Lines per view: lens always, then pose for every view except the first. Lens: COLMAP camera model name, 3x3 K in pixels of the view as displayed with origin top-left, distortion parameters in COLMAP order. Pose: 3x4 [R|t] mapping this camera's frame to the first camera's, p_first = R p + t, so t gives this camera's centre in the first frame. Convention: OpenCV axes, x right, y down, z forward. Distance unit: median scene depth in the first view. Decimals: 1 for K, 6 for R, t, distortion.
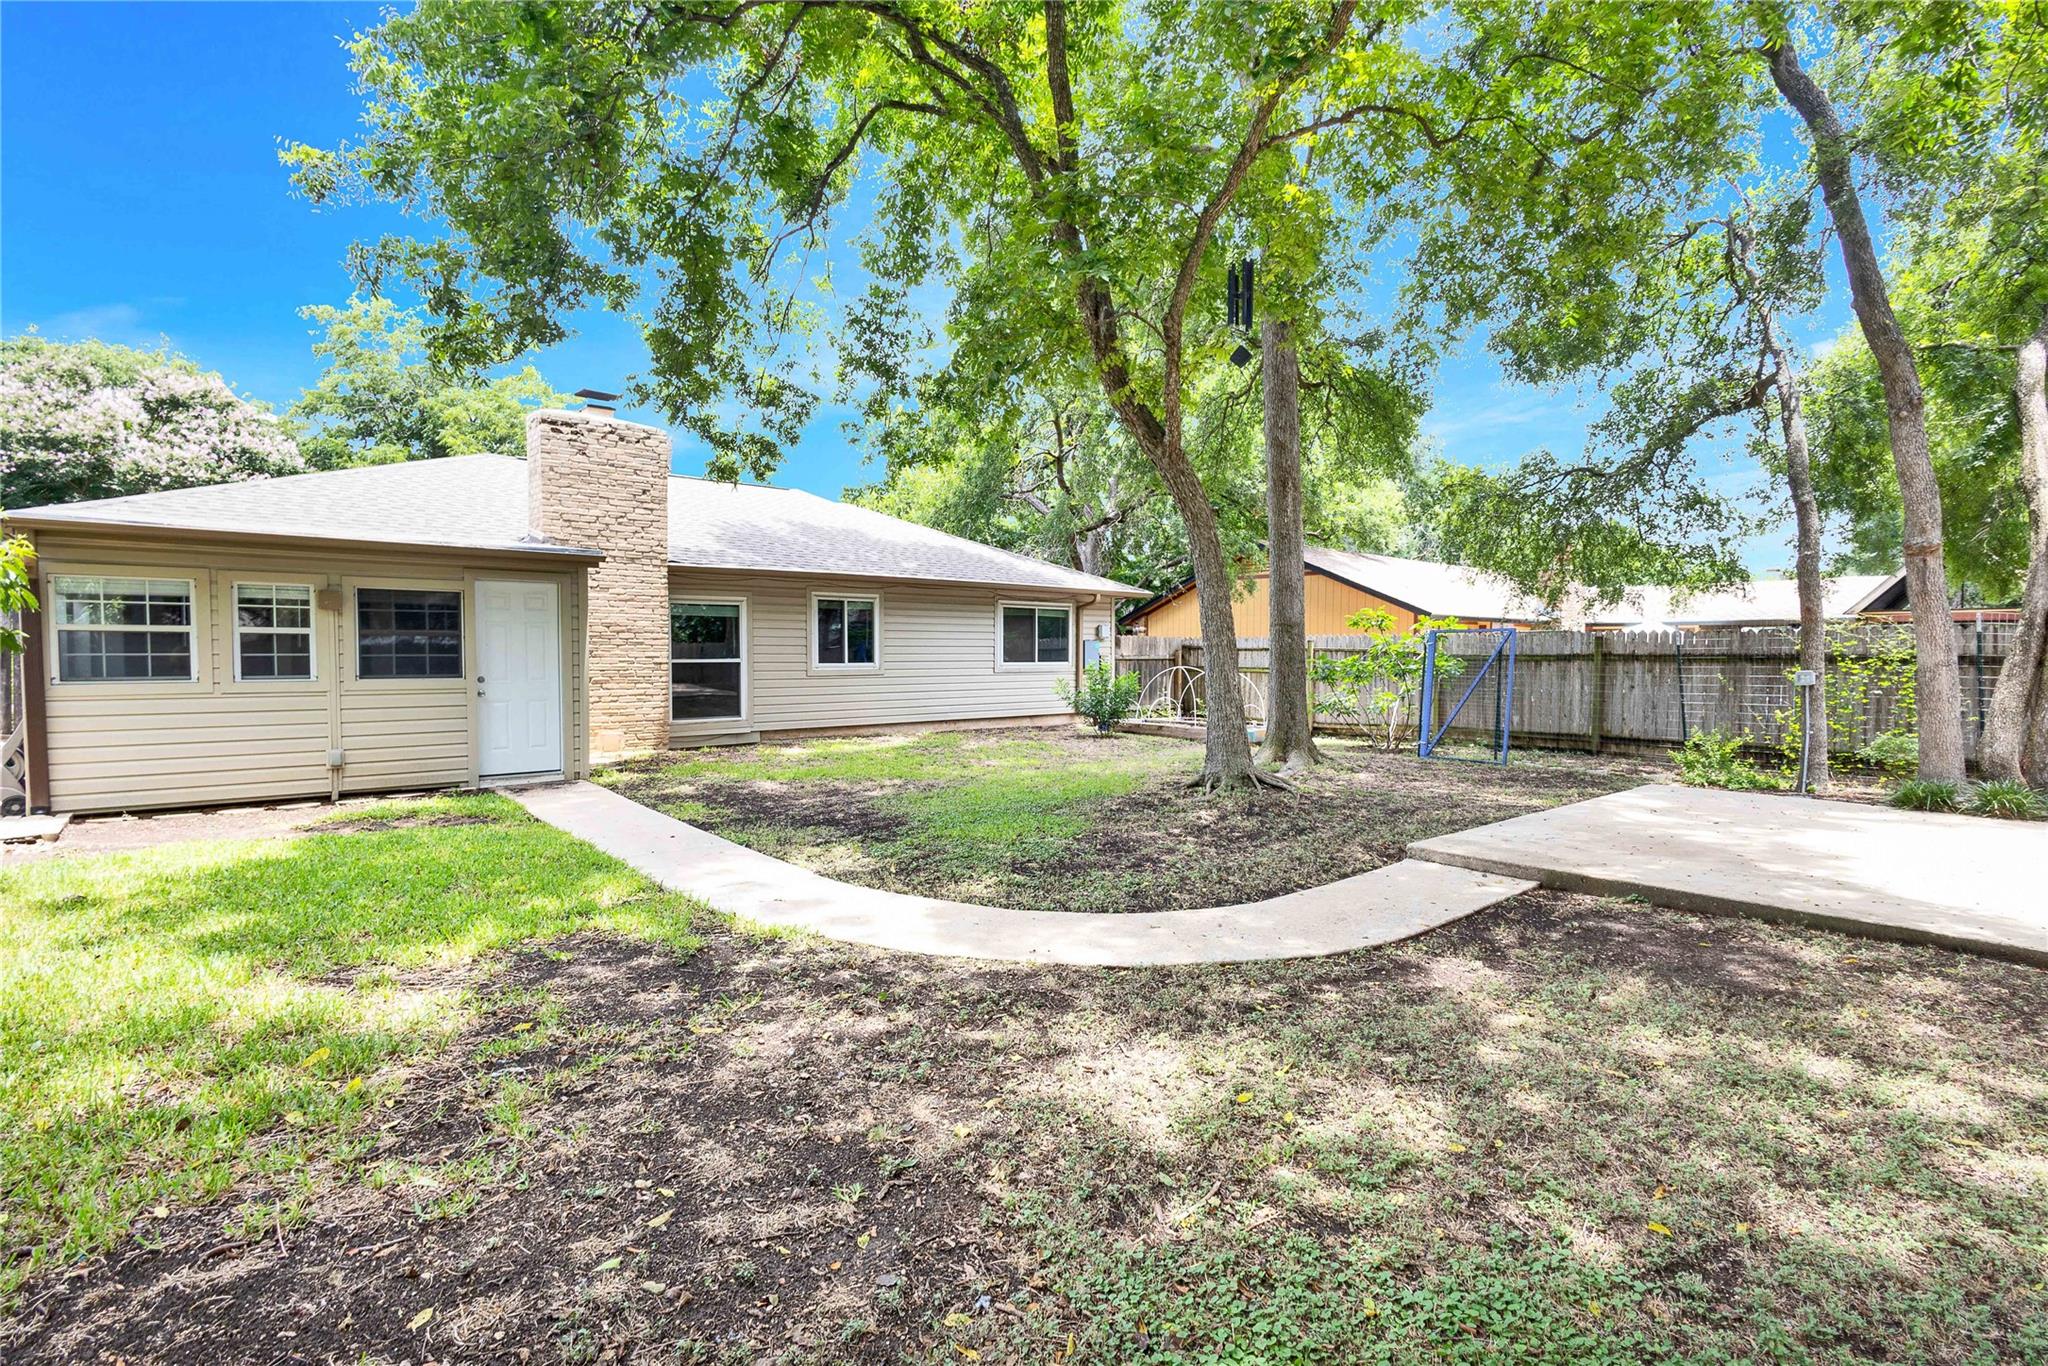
lens RADIAL K [[937.1, 0, 1026.7], [0, 937.1, 682.0], [0, 0, 1]] dist [0.005056, -0.000018]
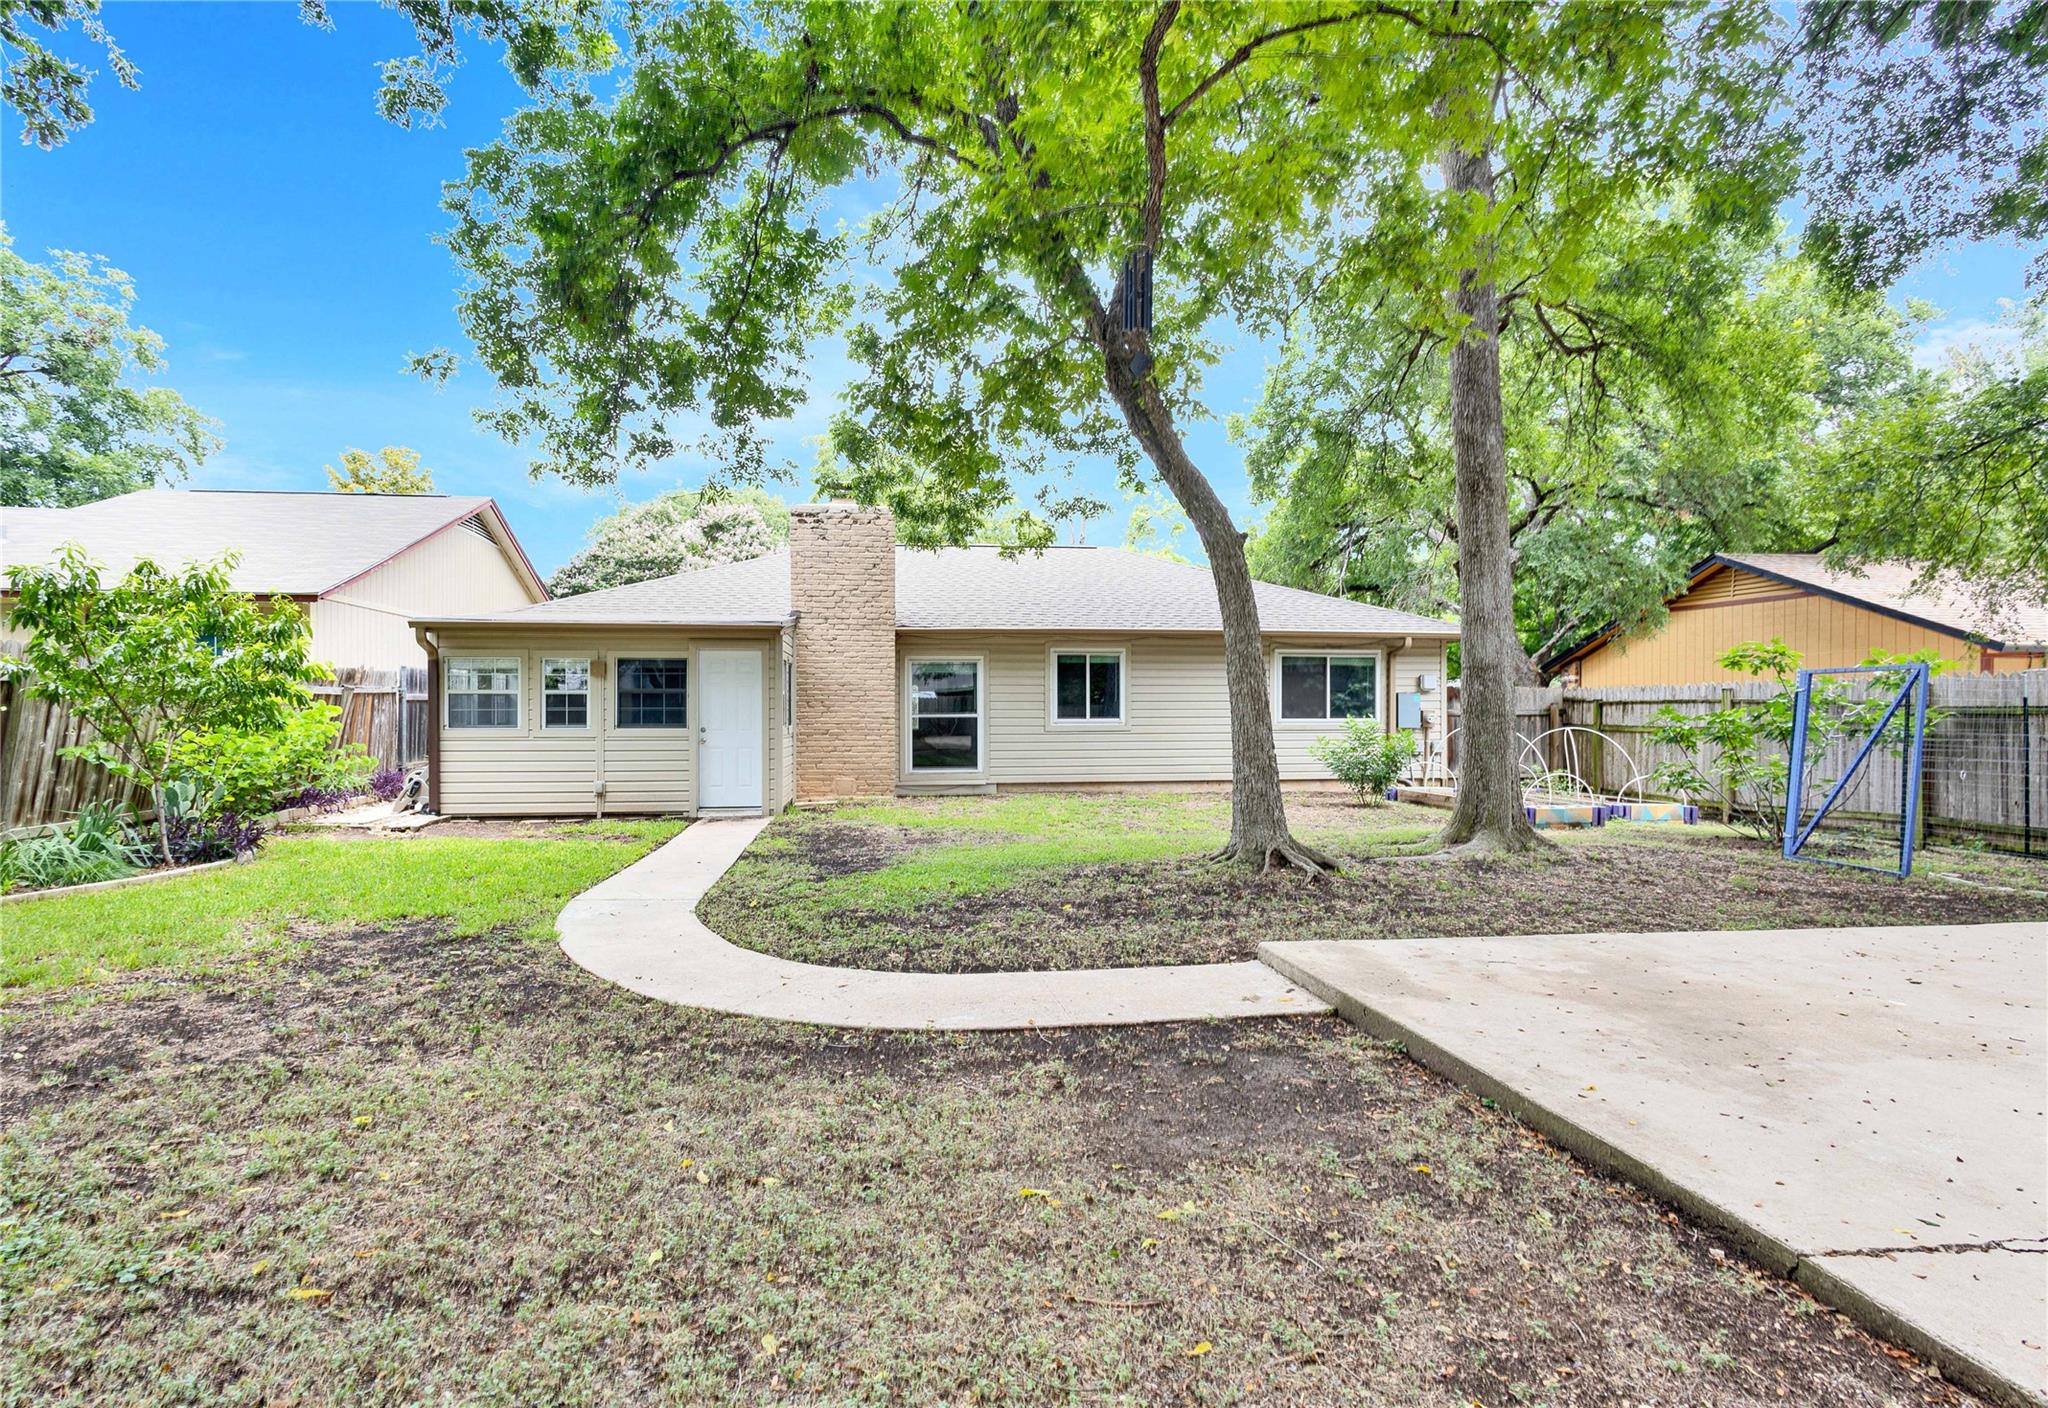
lens RADIAL K [[974.5, 0, 988.2], [0, 974.5, 701.5], [0, 0, 1]] dist [-0.000149, 0.000245]
pose [[0.838812, -0.008998, -0.544346, 0.331275], [-0.014193, 0.999162, -0.038386, 0.003609], [0.544235, 0.039925, 0.837982, 0.096051]]
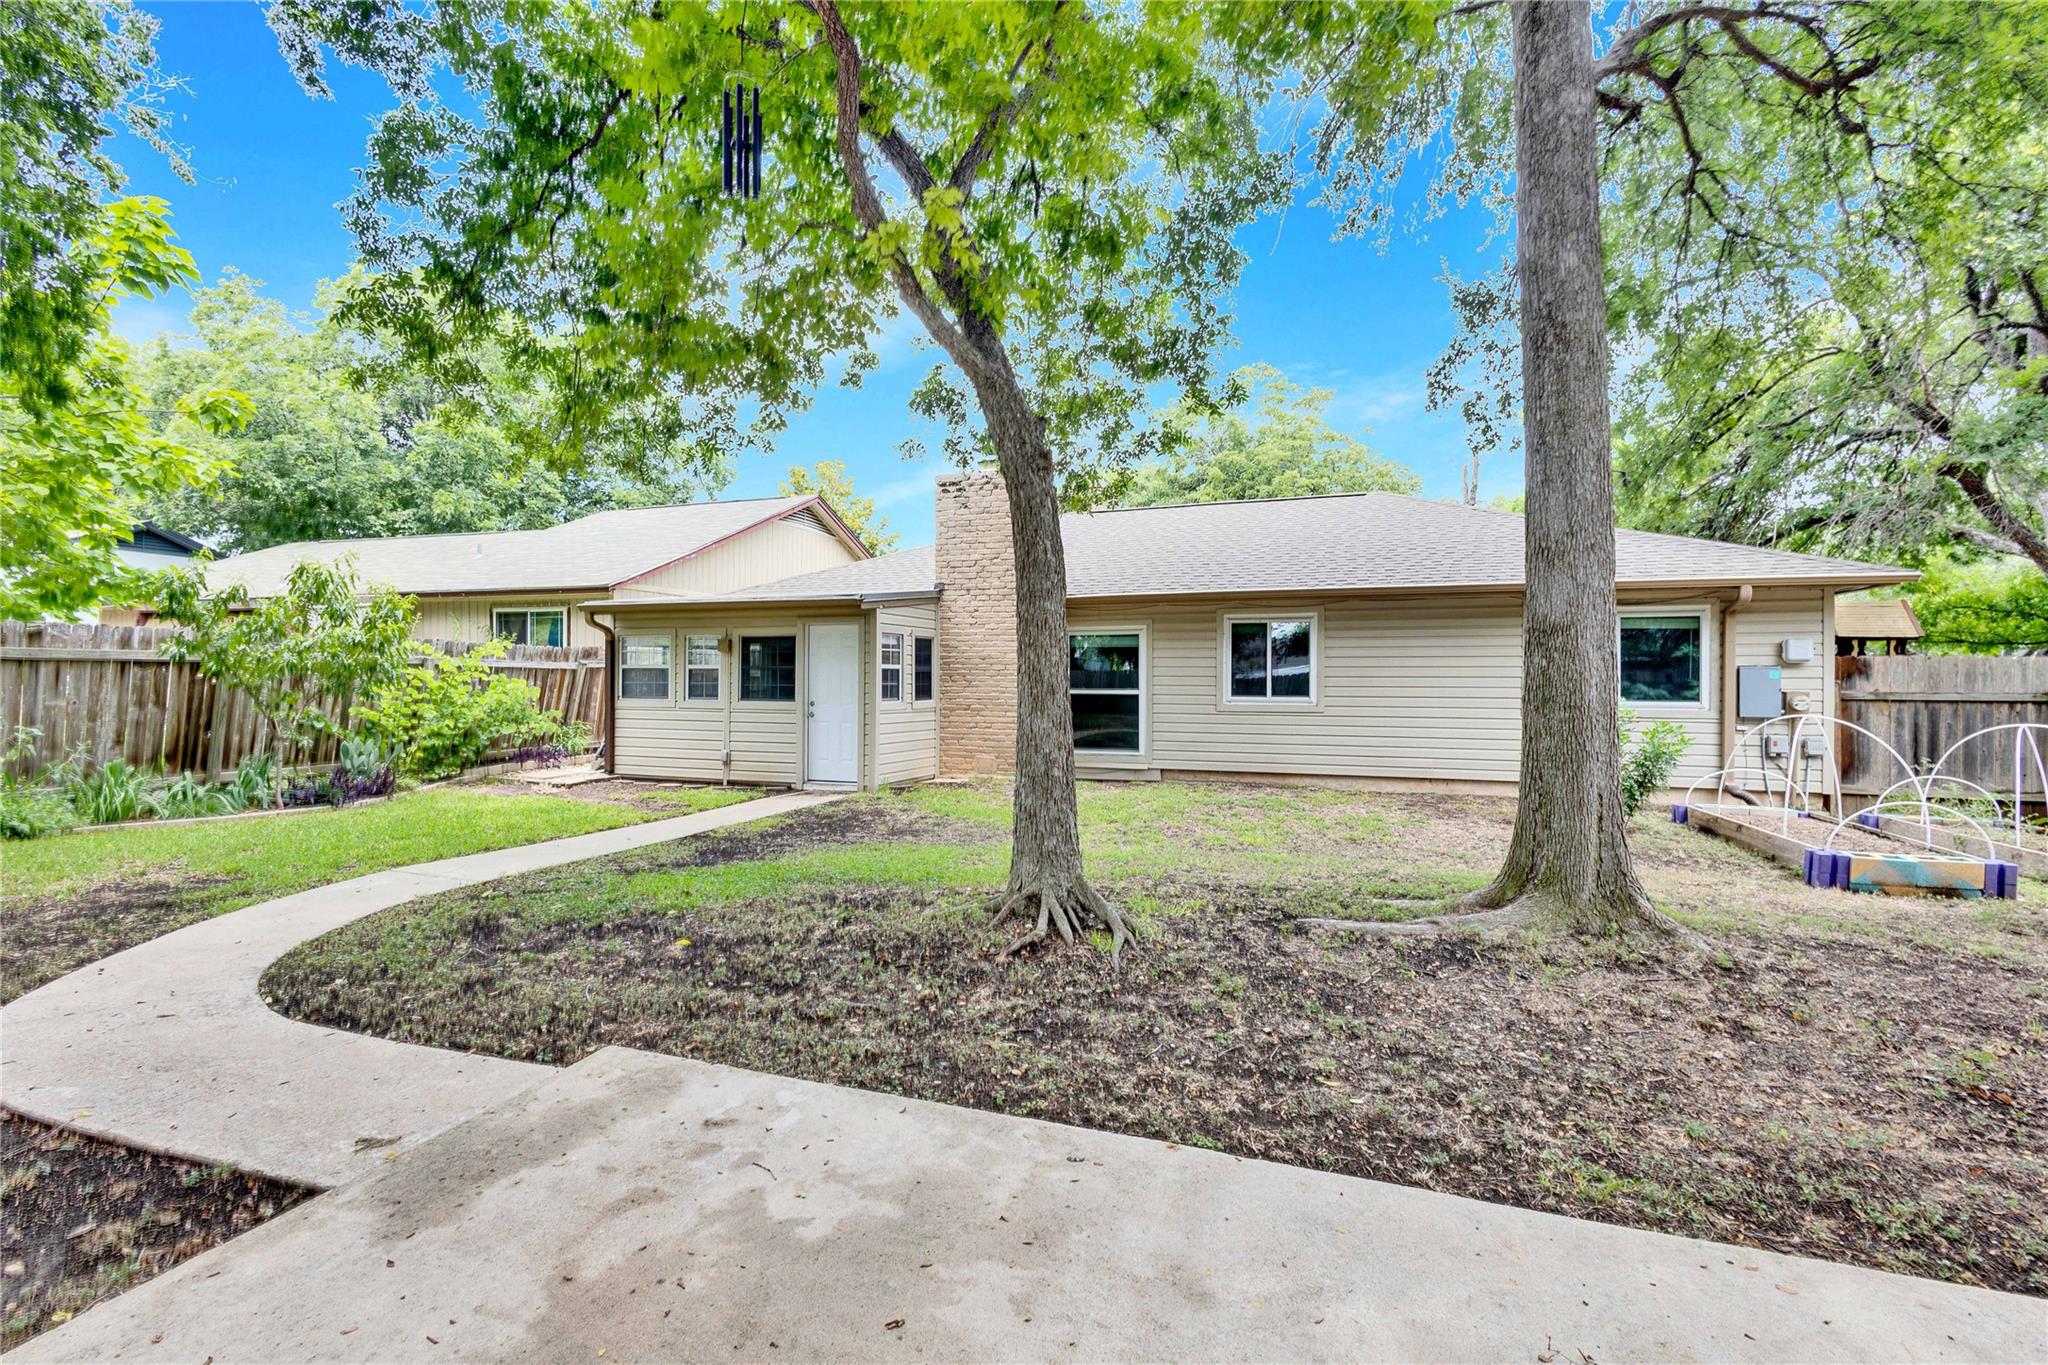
lens RADIAL K [[937.1, 0, 1027.6], [0, 937.1, 687.8], [0, 0, 1]] dist [0.005056, -0.000018]
pose [[0.497485, 0.008519, -0.867431, 0.501881], [-0.032237, 0.999443, -0.008673, -0.017220], [0.866874, 0.032278, 0.497482, 0.475572]]
